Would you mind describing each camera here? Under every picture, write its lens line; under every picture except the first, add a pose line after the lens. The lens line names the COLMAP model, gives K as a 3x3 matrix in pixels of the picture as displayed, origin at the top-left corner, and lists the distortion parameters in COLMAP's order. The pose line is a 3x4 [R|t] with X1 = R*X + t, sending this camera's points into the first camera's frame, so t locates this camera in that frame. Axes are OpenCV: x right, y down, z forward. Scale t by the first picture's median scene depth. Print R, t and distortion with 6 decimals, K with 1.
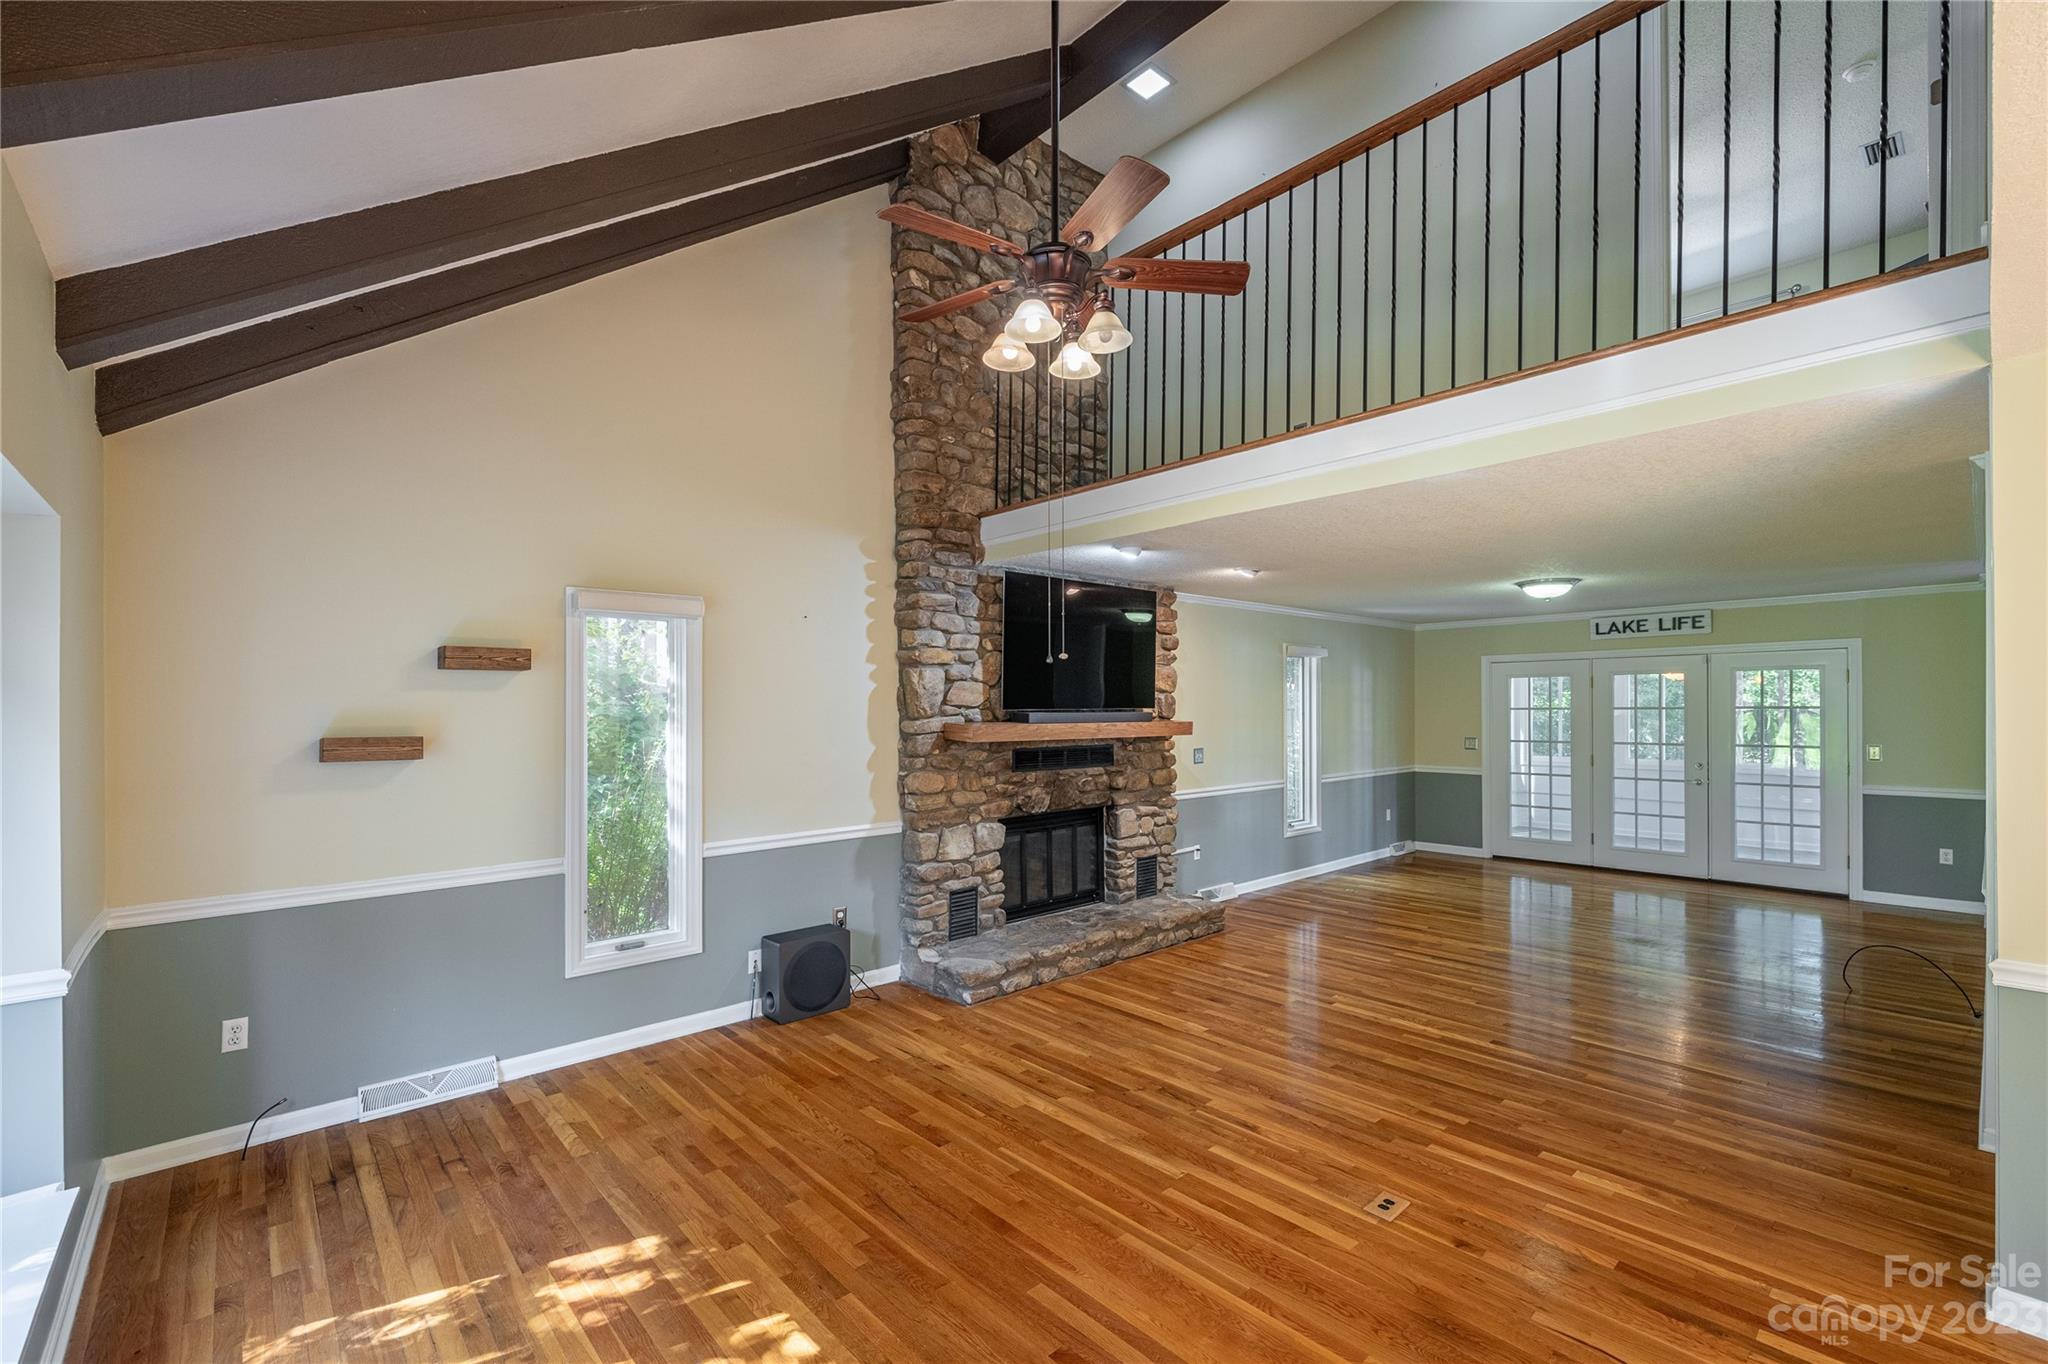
lens RADIAL K [[882.2, 0, 1039.2], [0, 882.2, 714.7], [0, 0, 1]] dist [0.000840, 0.000048]
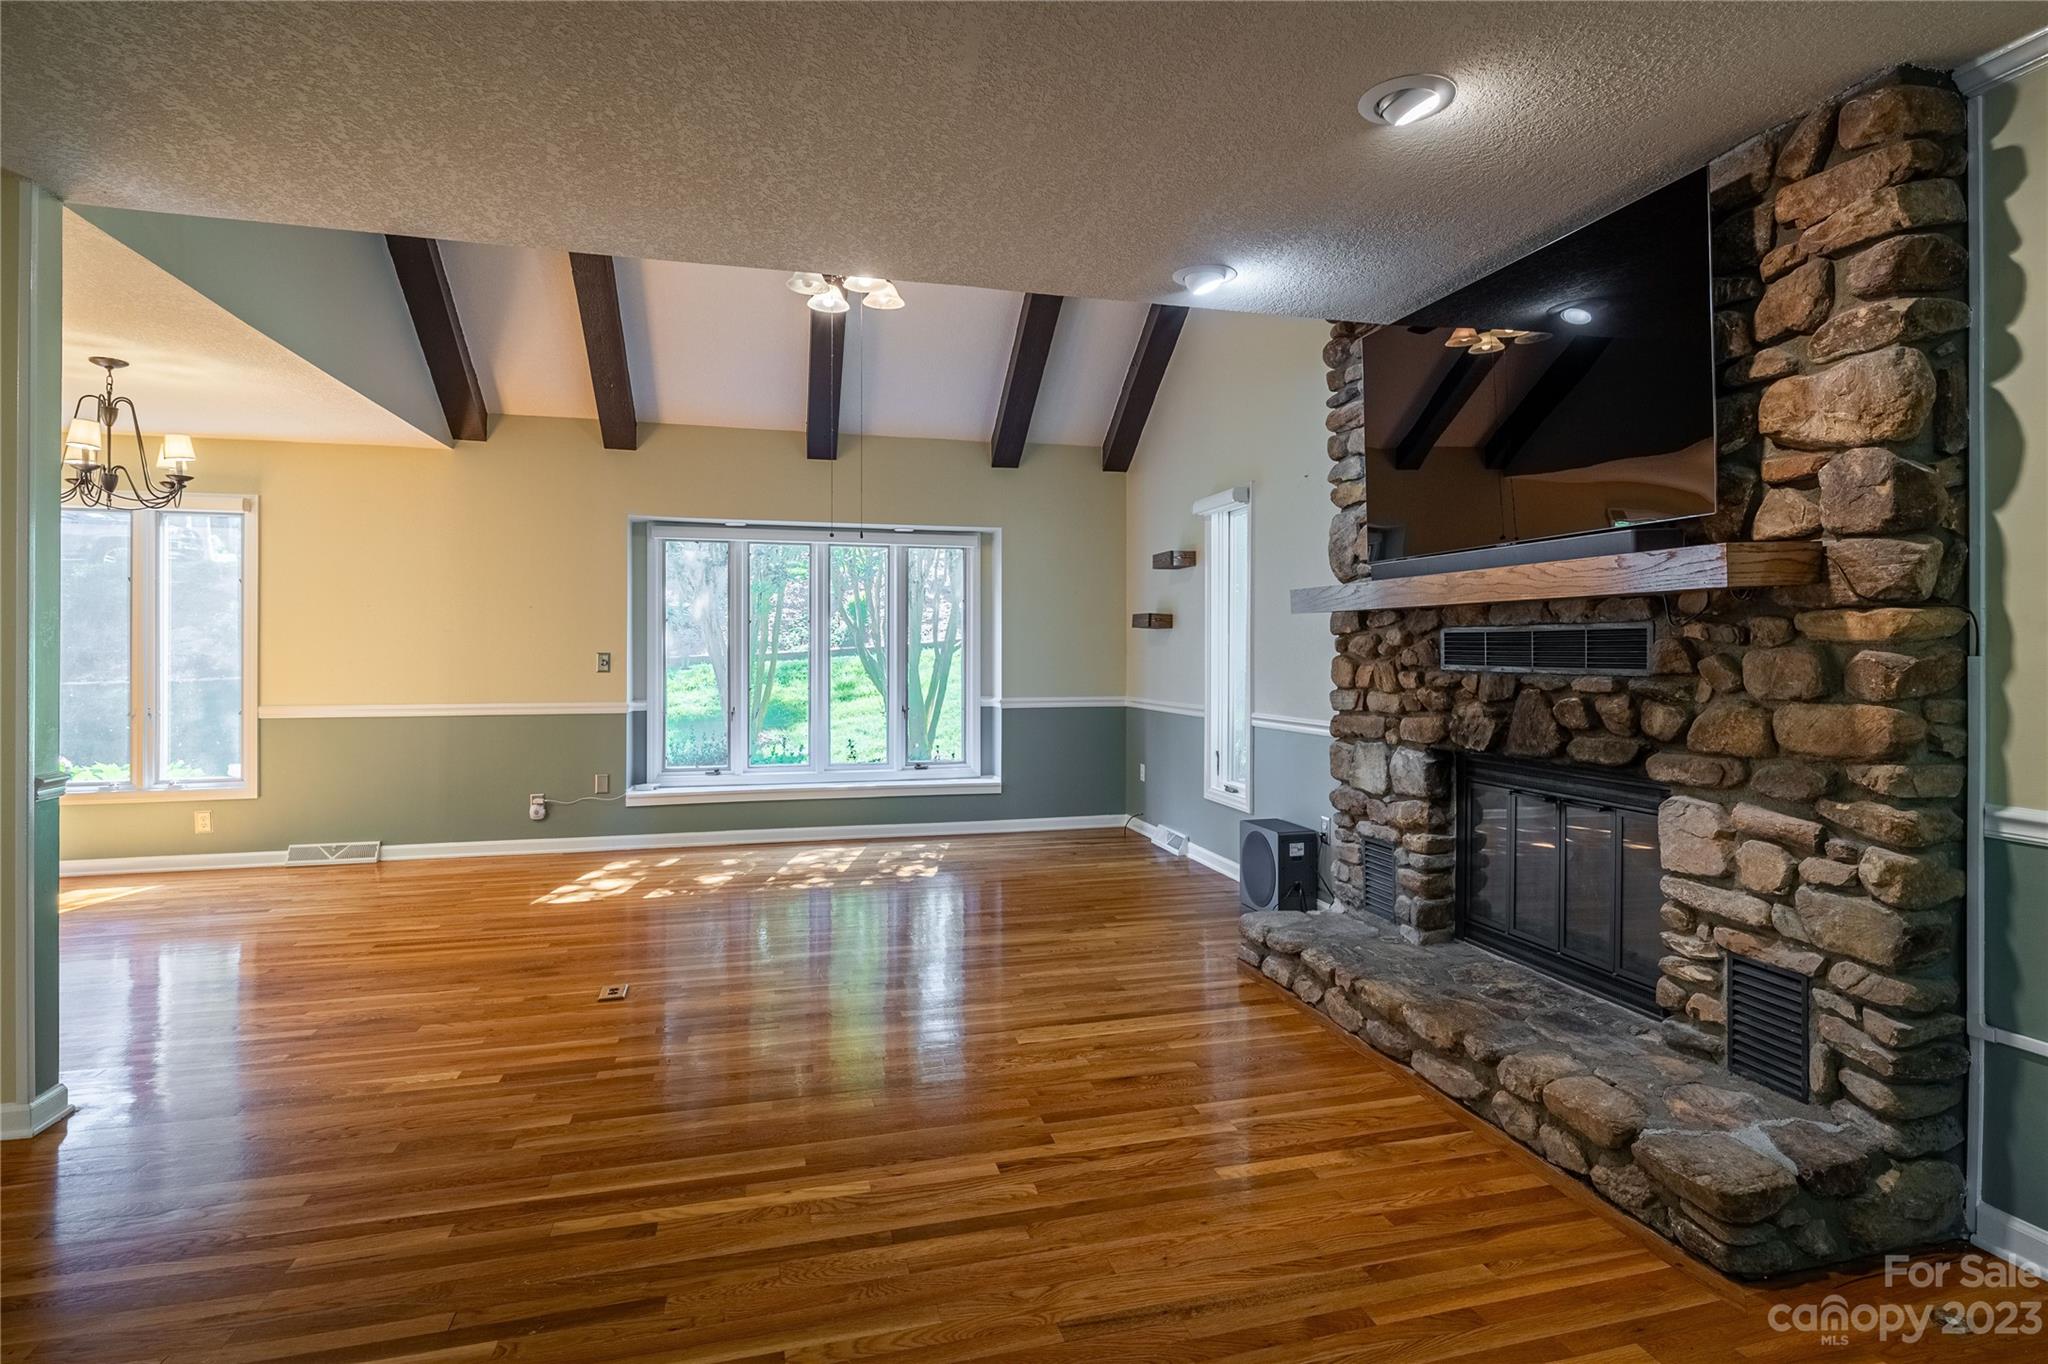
lens RADIAL K [[995.6, 0, 1017.5], [0, 995.6, 654.8], [0, 0, 1]] dist [-0.000093, -0.000321]
pose [[-0.463976, 0.010081, -0.885791, 0.571753], [-0.006408, 0.999871, 0.014736, 0.041289], [0.885825, 0.012513, -0.463851, 0.911172]]
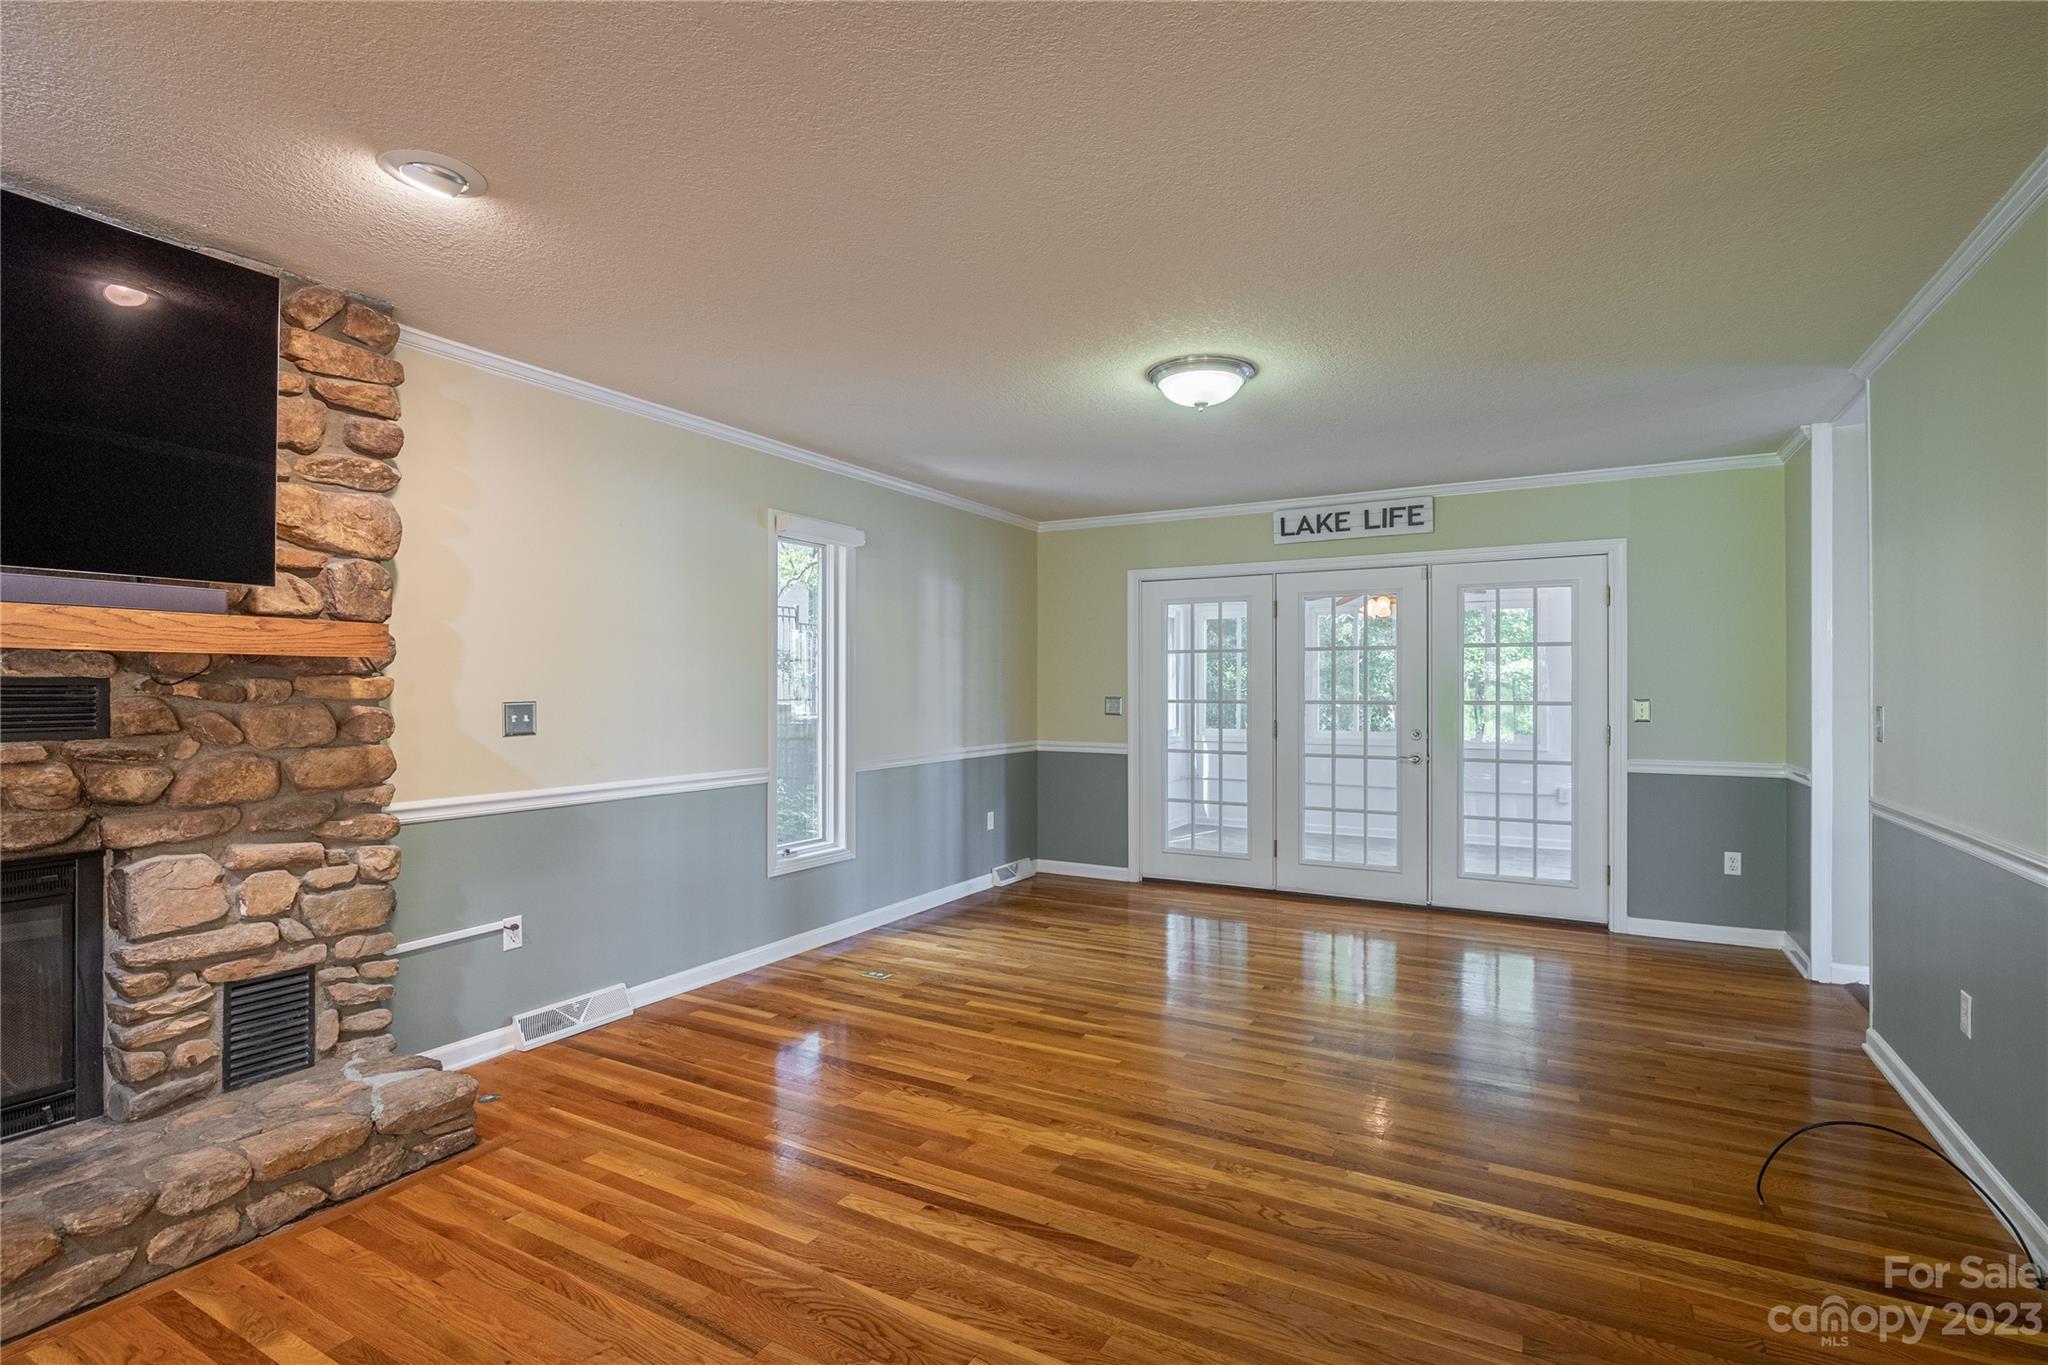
lens RADIAL K [[946.5, 0, 1059.3], [0, 946.5, 689.3], [0, 0, 1]] dist [-0.001536, 0.000672]
pose [[0.944667, 0.008126, 0.327930, 0.307162], [-0.005317, 0.999941, -0.009462, 0.037606], [-0.327988, 0.007195, 0.944655, 0.488468]]
